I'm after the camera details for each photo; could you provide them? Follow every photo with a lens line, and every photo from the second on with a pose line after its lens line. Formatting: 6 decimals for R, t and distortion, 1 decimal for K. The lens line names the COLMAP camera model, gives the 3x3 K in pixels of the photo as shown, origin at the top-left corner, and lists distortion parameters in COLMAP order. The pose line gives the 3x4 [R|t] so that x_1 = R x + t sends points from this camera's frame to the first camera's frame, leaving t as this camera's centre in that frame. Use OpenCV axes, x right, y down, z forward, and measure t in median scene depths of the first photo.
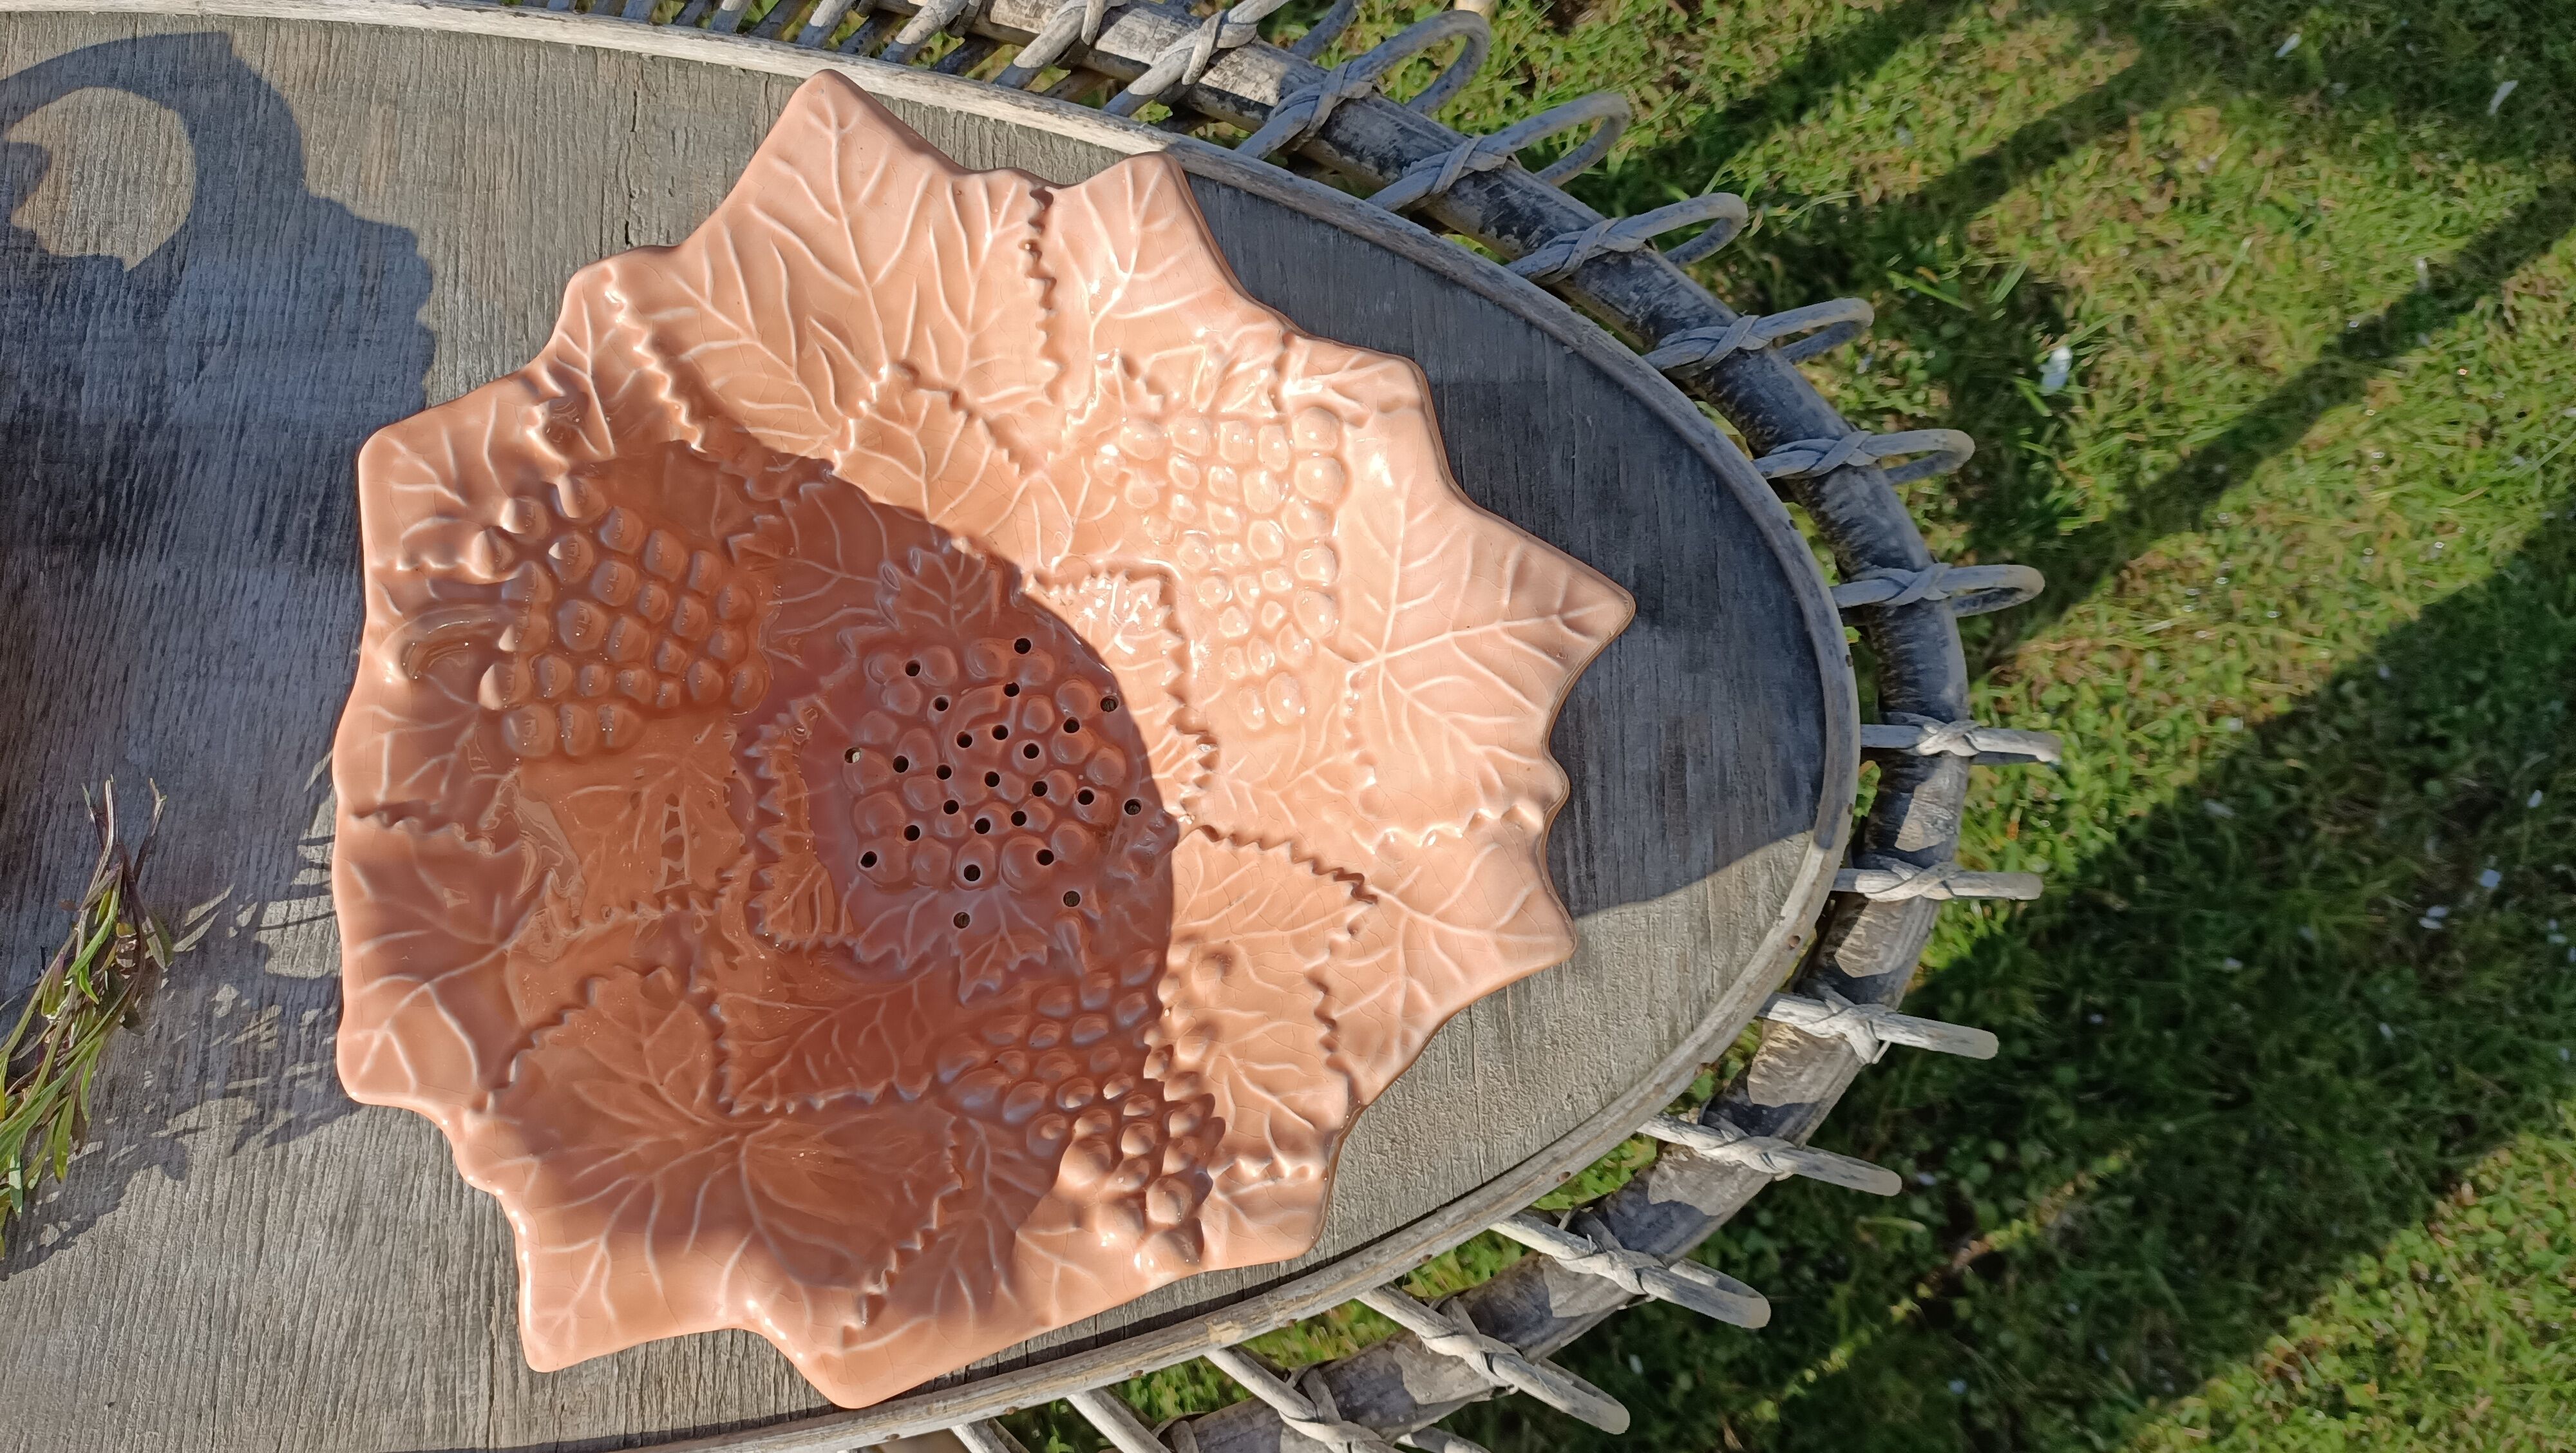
lens RADIAL K [[1986.3, 0, 1288.0], [0, 1986.3, 726.5], [0, 0, 1]] dist [-0.000883, -0.008232]
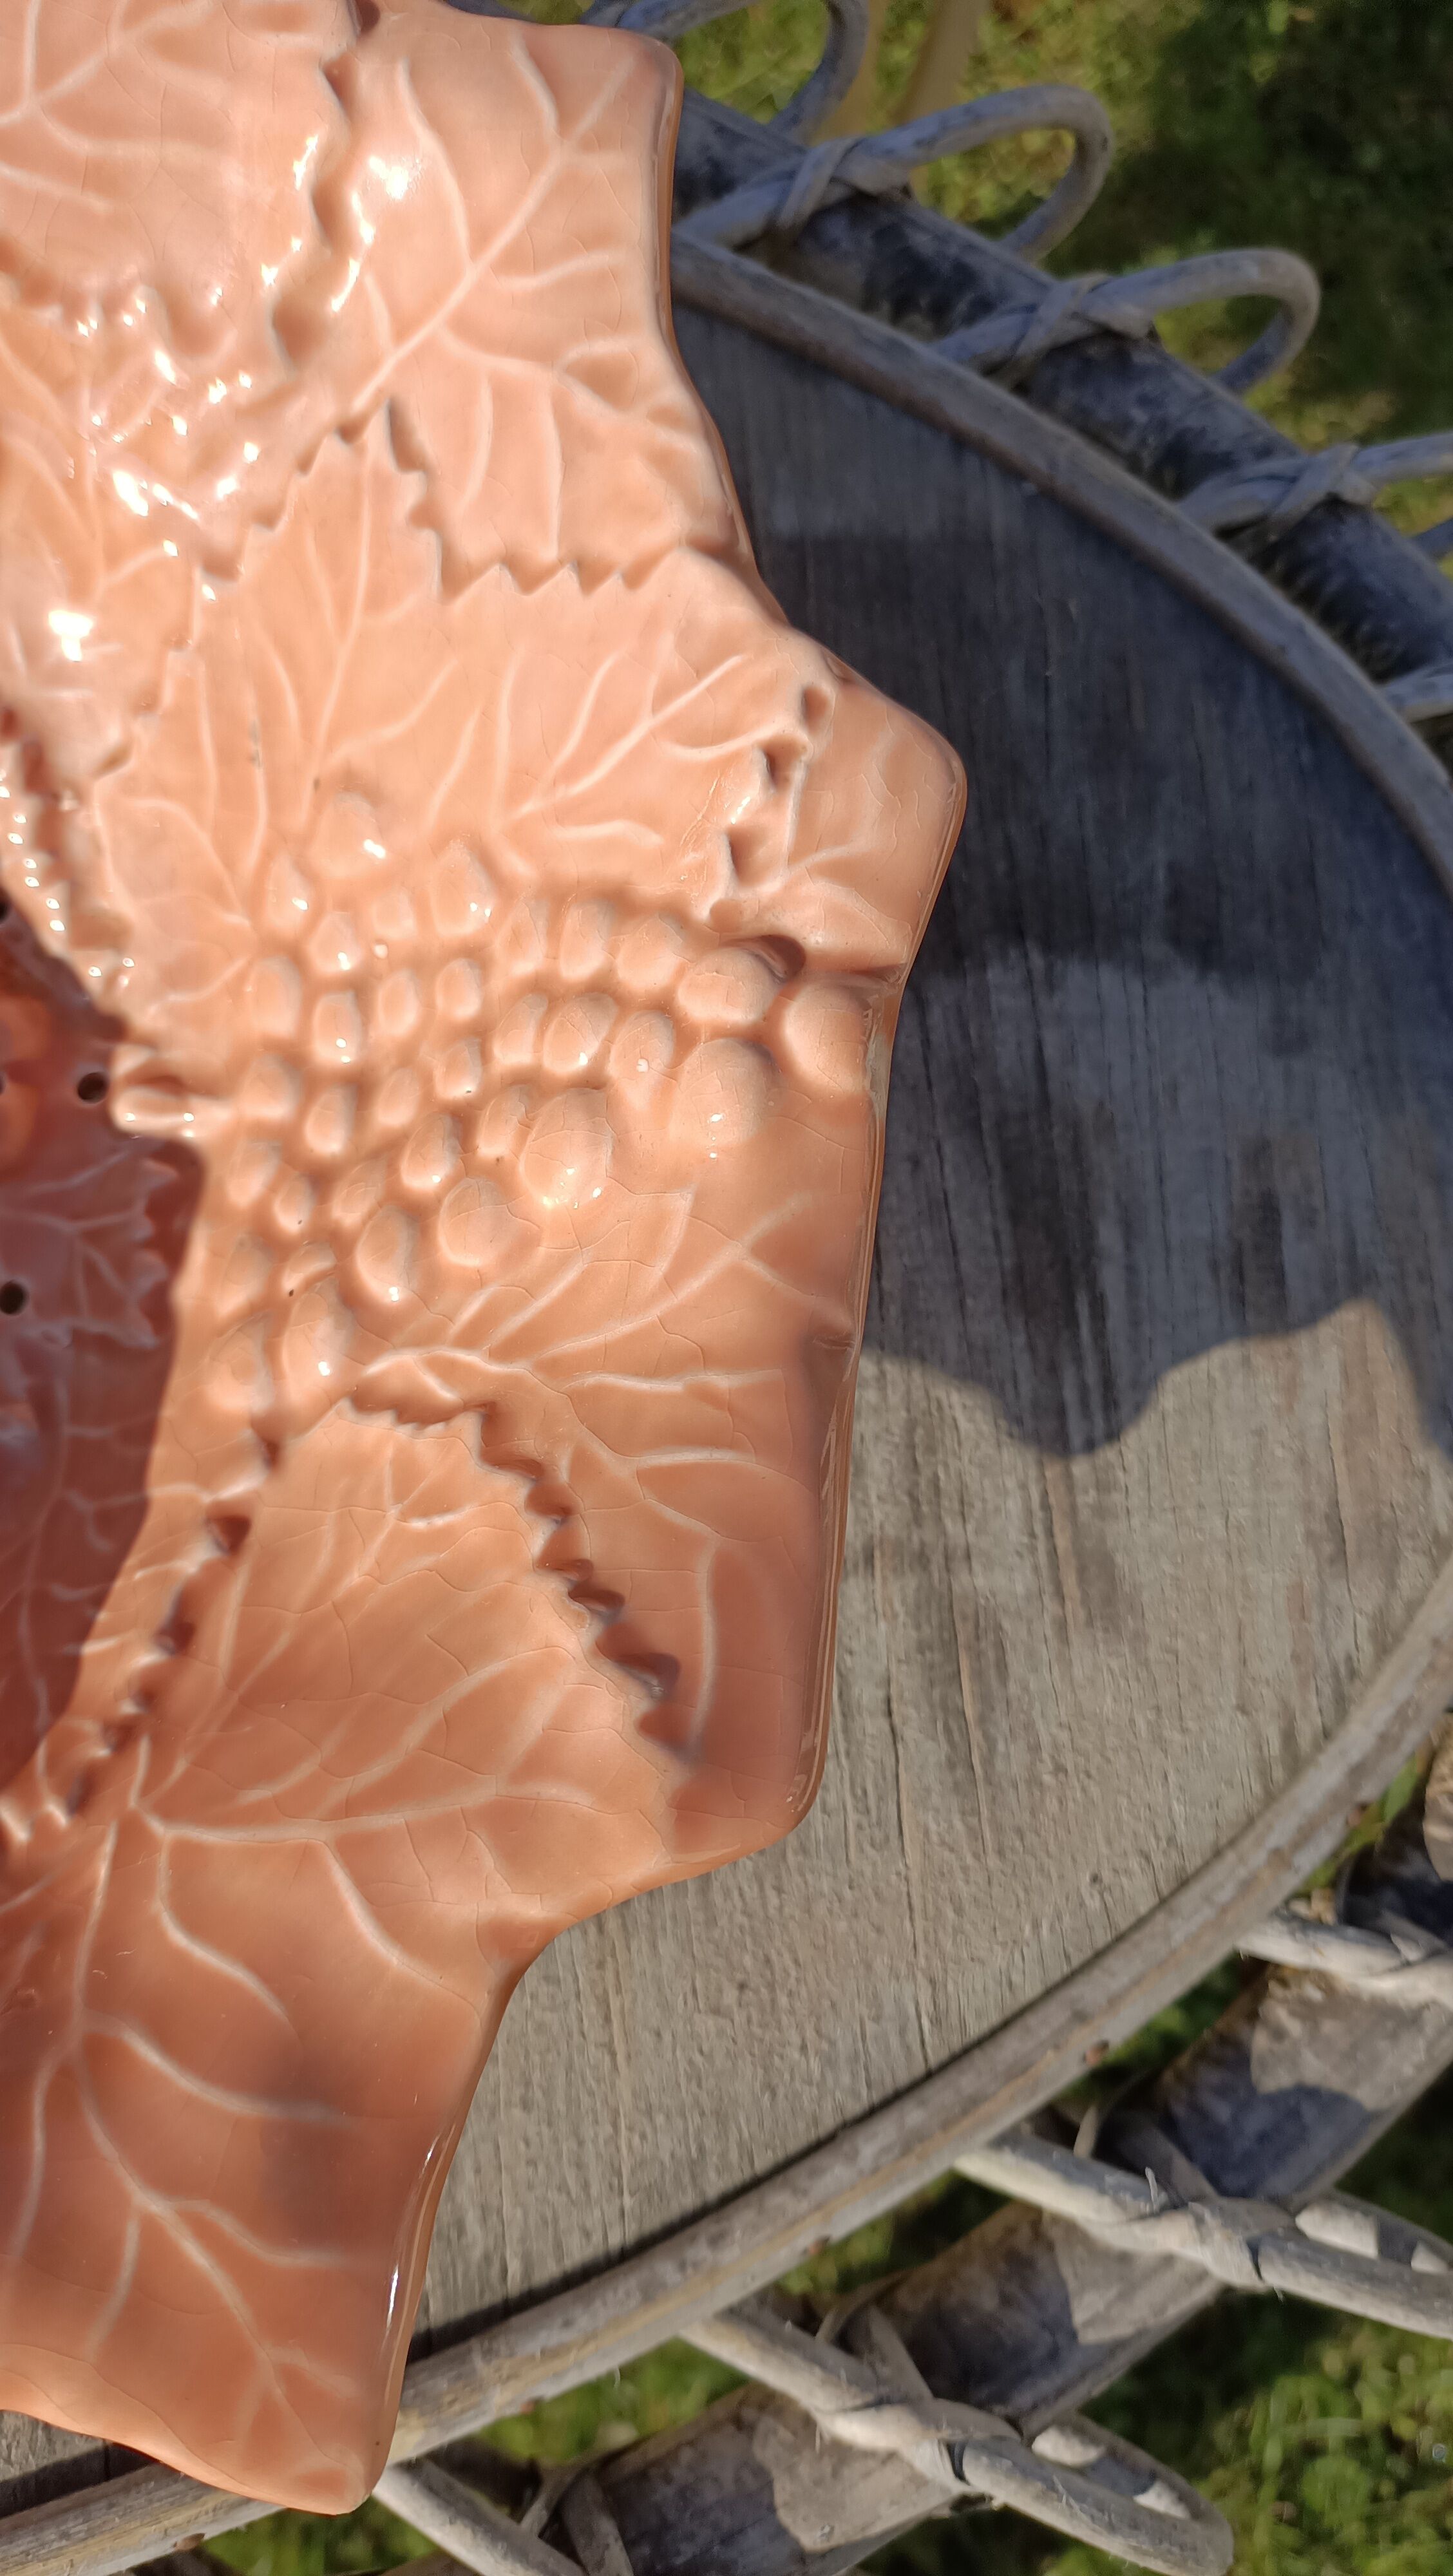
lens RADIAL K [[1986.3, 0, 726.5], [0, 1986.3, 1288.0], [0, 0, 1]] dist [-0.000883, -0.008232]
pose [[0.997767, -0.013433, 0.065421, 0.019597], [0.018280, 0.997087, -0.074055, 0.074841], [-0.064236, 0.075086, 0.995106, 0.507173]]
